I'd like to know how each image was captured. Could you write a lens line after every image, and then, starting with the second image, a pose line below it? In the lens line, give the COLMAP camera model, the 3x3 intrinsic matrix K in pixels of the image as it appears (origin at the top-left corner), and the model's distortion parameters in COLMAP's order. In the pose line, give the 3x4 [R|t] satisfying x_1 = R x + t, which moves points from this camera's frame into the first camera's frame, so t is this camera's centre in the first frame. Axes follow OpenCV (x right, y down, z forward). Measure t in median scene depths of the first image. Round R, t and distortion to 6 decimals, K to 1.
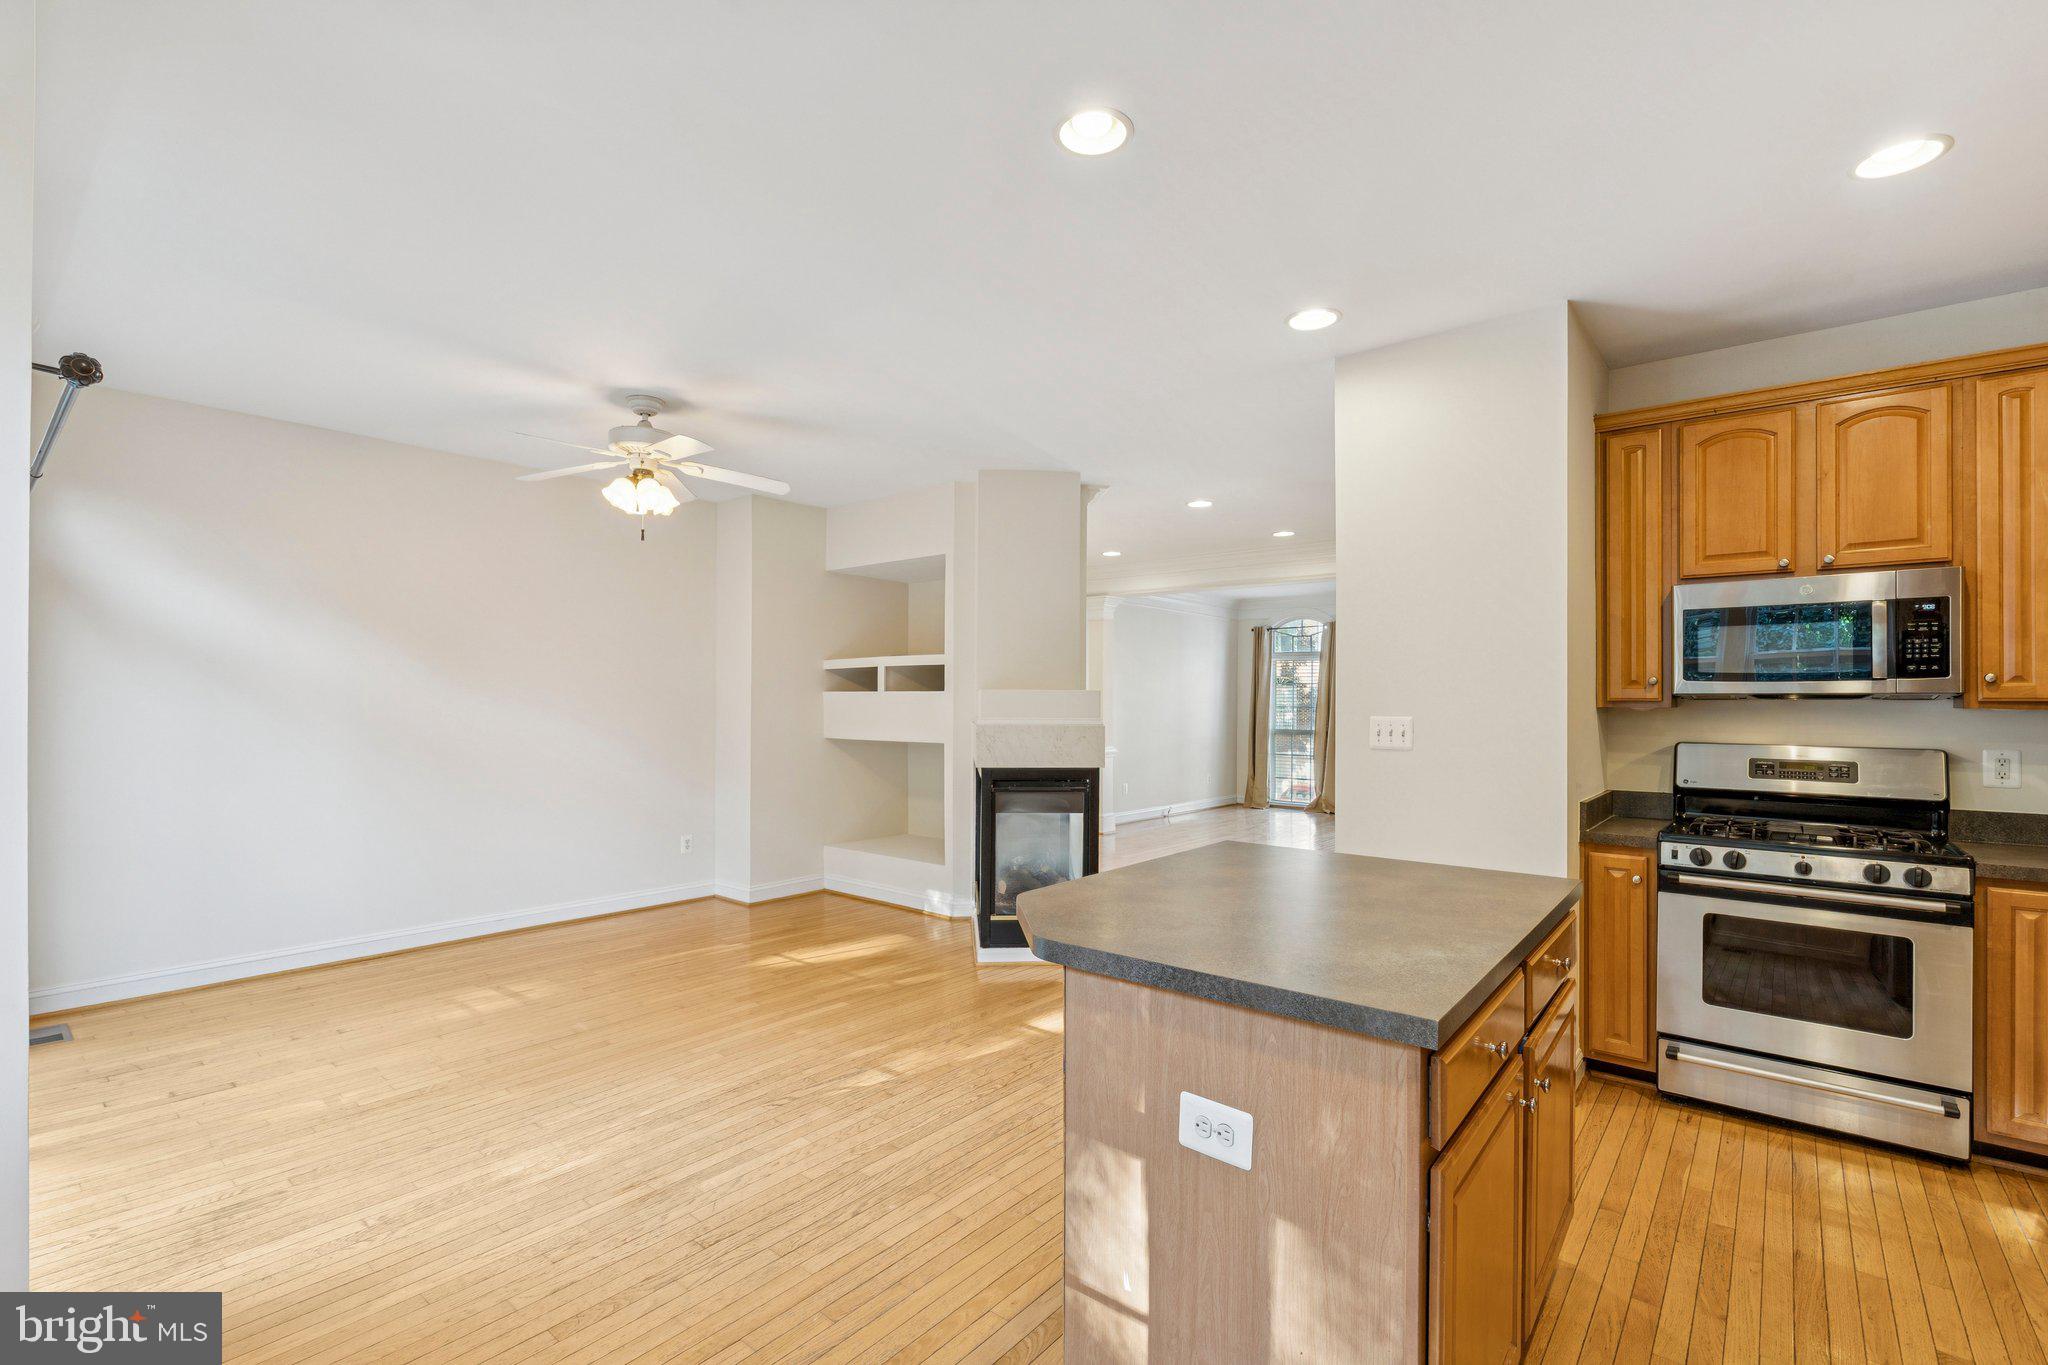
lens RADIAL K [[910.8, 0, 1025.9], [0, 910.8, 703.5], [0, 0, 1]] dist [-0.003729, -0.000467]
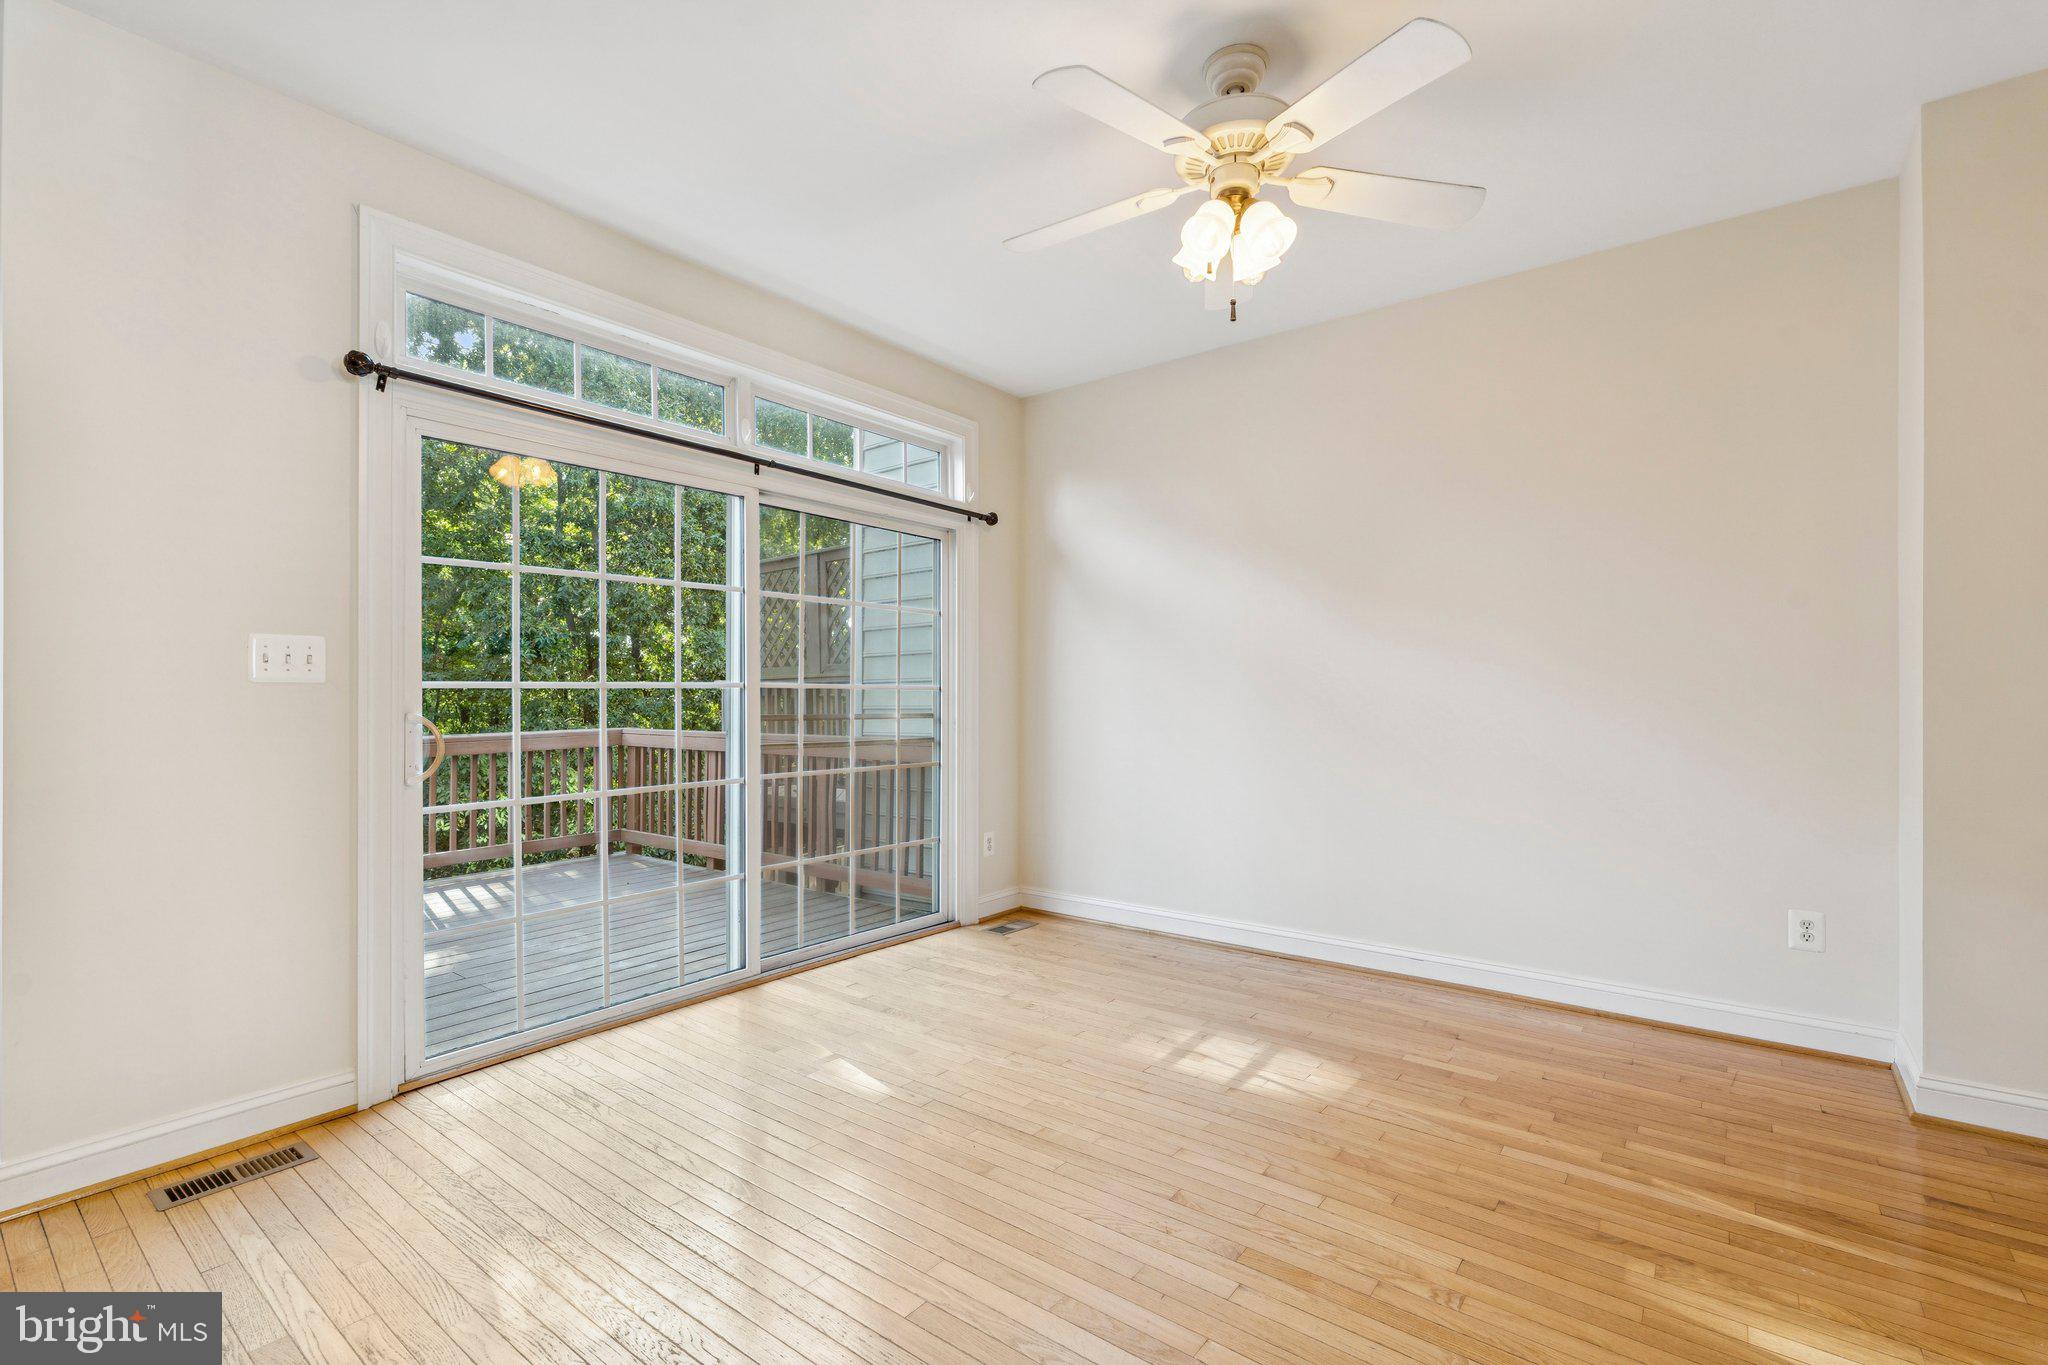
lens RADIAL K [[910.8, 0, 1025.9], [0, 910.8, 703.5], [0, 0, 1]] dist [-0.003729, -0.000467]
pose [[0.036932, 0.005967, -0.999300, 0.119688], [-0.002048, 0.999981, 0.005896, 0.052656], [0.999316, 0.001829, 0.036943, 0.856106]]
